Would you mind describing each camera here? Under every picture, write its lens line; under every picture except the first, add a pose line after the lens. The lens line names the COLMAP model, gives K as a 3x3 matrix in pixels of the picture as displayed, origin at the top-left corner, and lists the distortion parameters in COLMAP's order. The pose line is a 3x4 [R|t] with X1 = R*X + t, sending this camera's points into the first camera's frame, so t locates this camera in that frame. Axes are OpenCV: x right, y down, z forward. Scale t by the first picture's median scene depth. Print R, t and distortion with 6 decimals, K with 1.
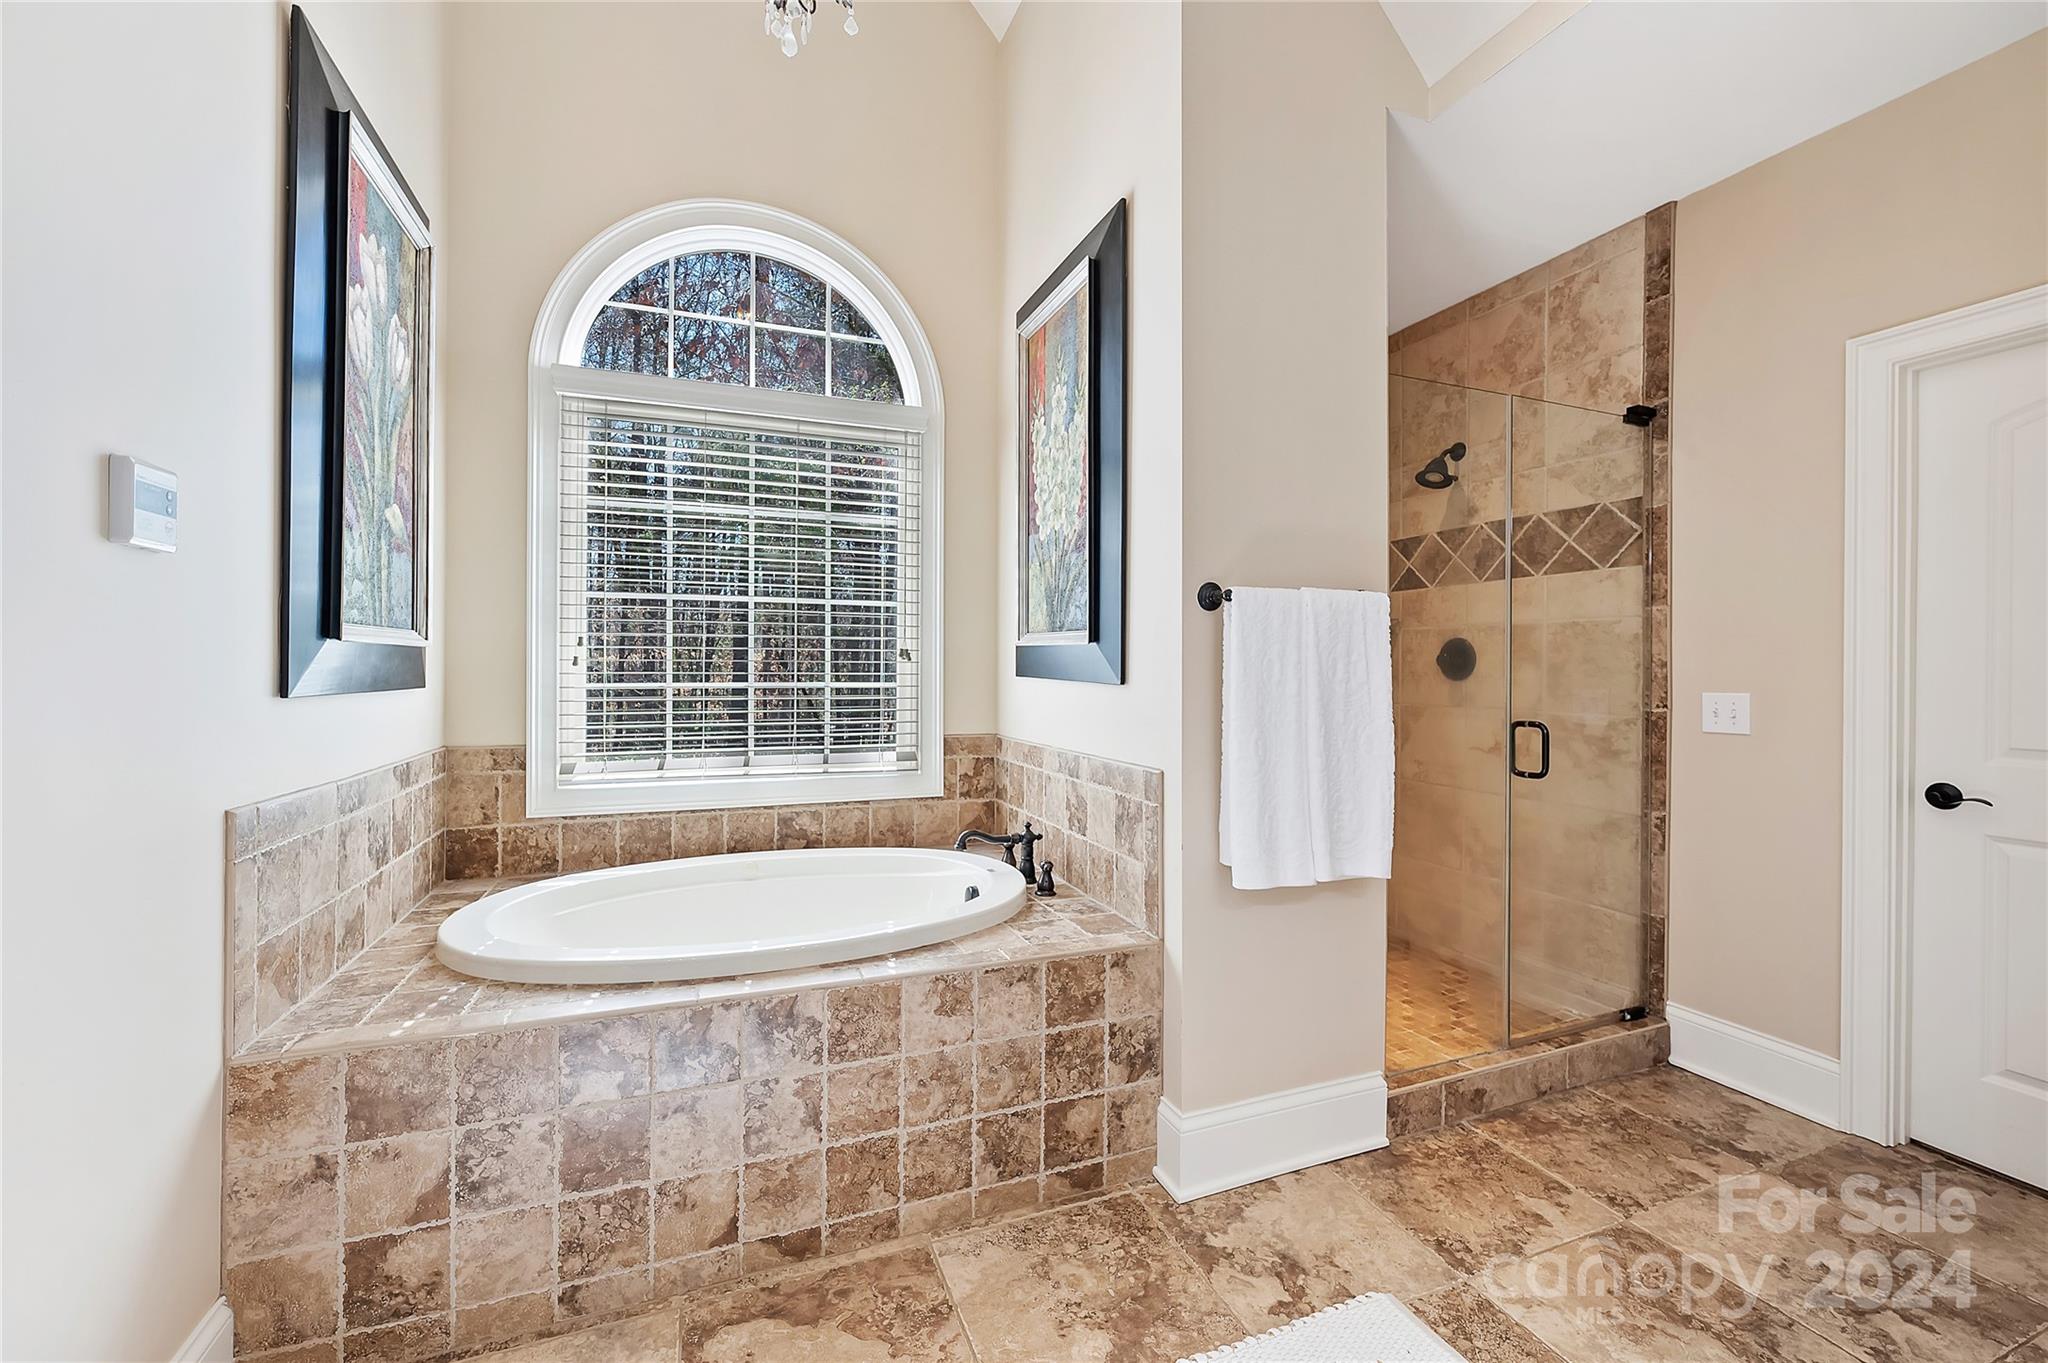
lens RADIAL K [[817.5, 0, 1021.3], [0, 817.5, 668.1], [0, 0, 1]] dist [-0.002104, -0.000168]
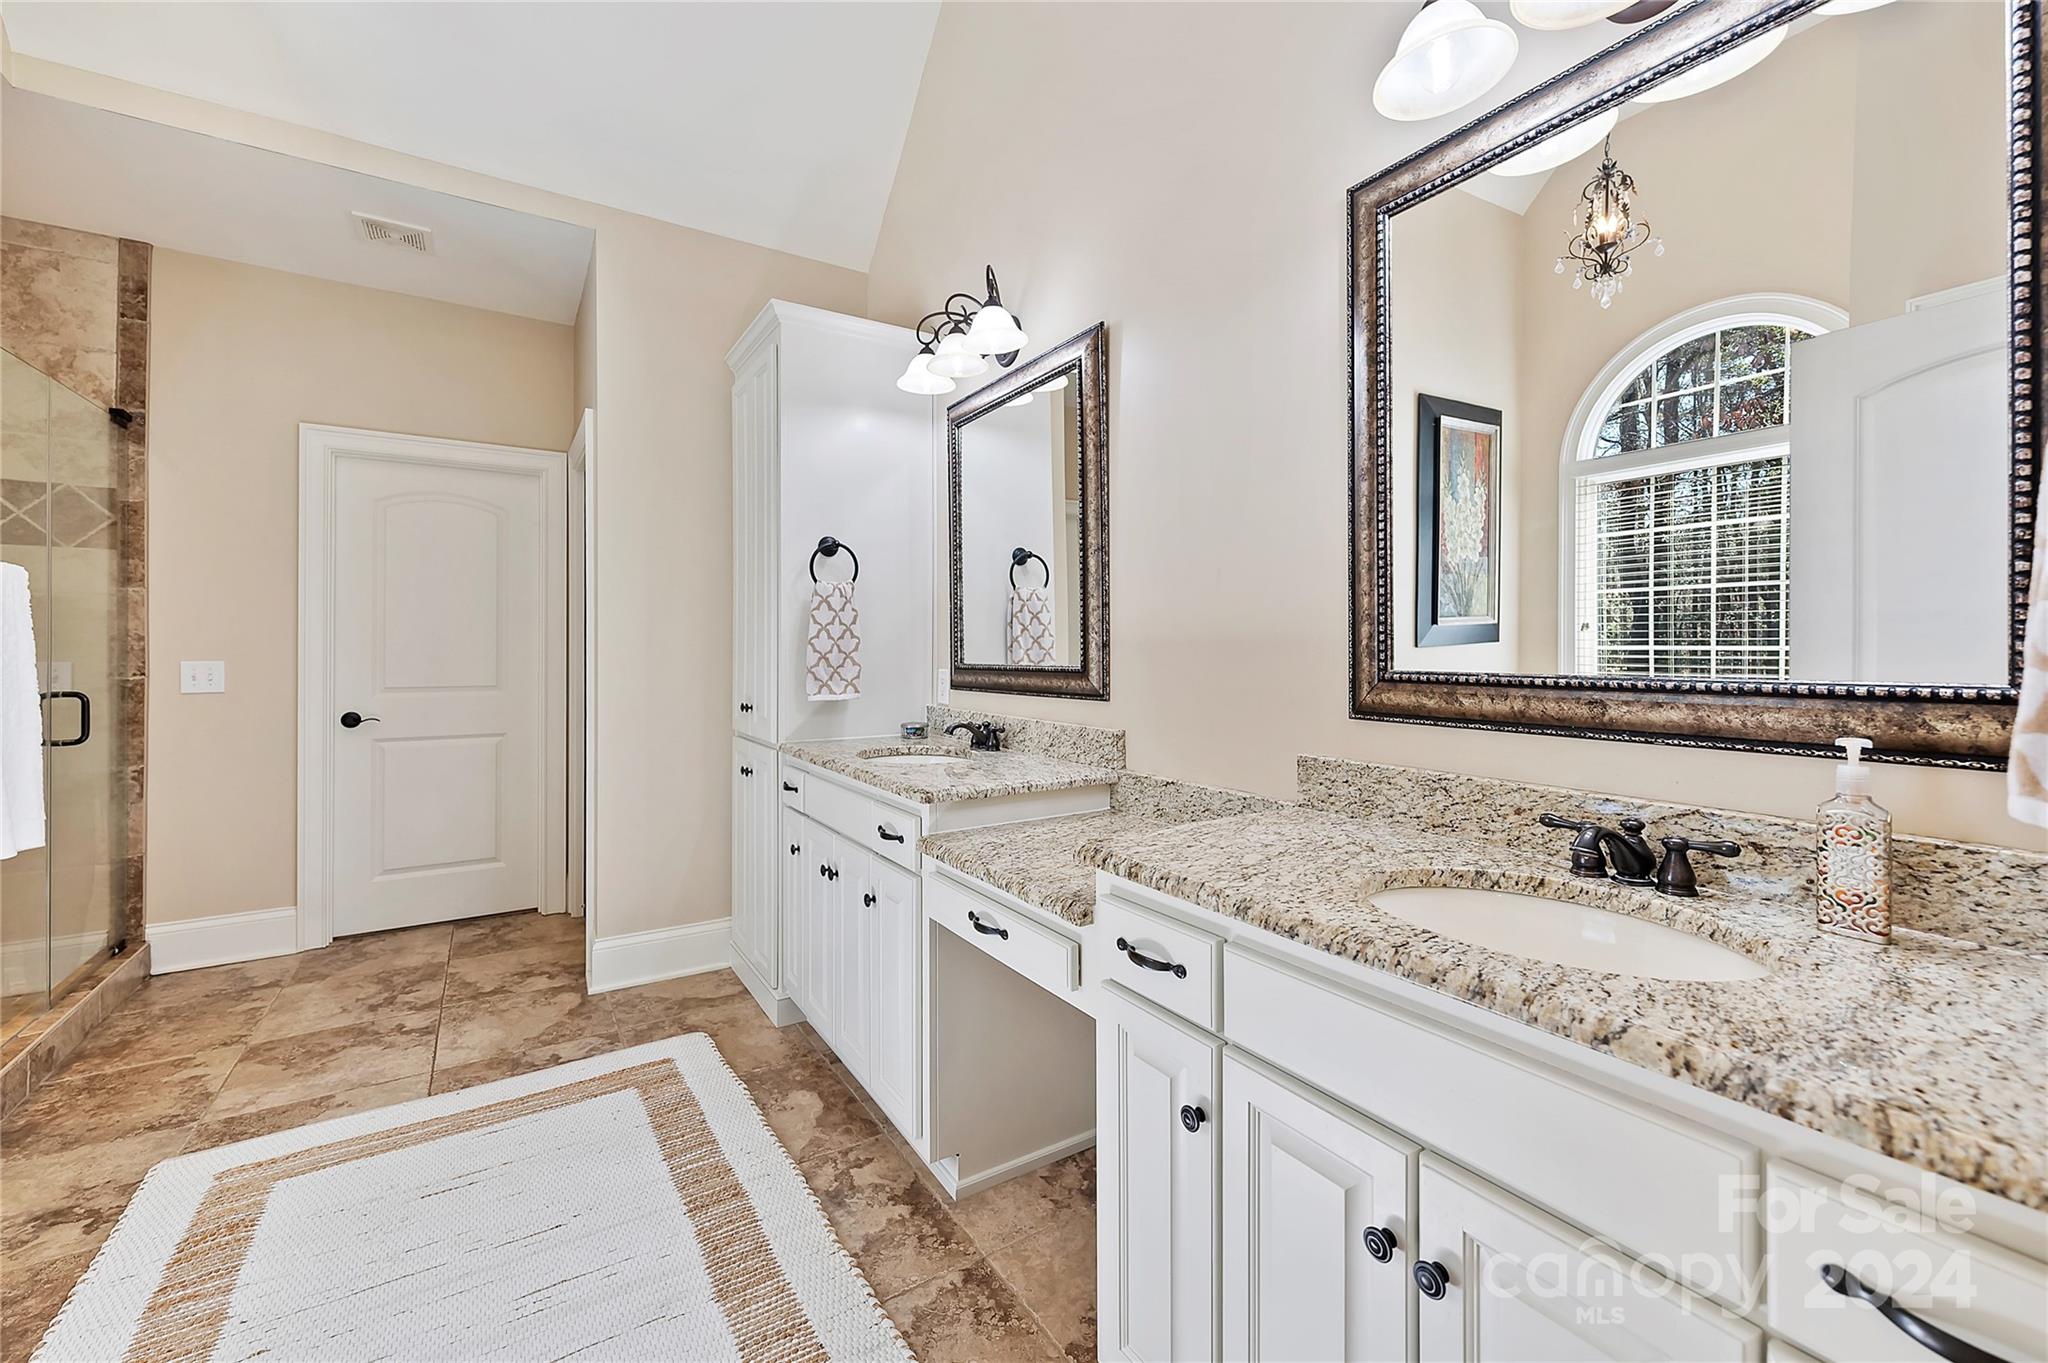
lens RADIAL K [[817.5, 0, 1025.5], [0, 817.5, 639.5], [0, 0, 1]] dist [-0.002104, -0.000168]
pose [[-0.198967, 0.003331, 0.980001, -0.605337], [-0.003770, 0.999984, -0.004164, -0.002707], [-0.979999, -0.004523, -0.198951, -0.004507]]
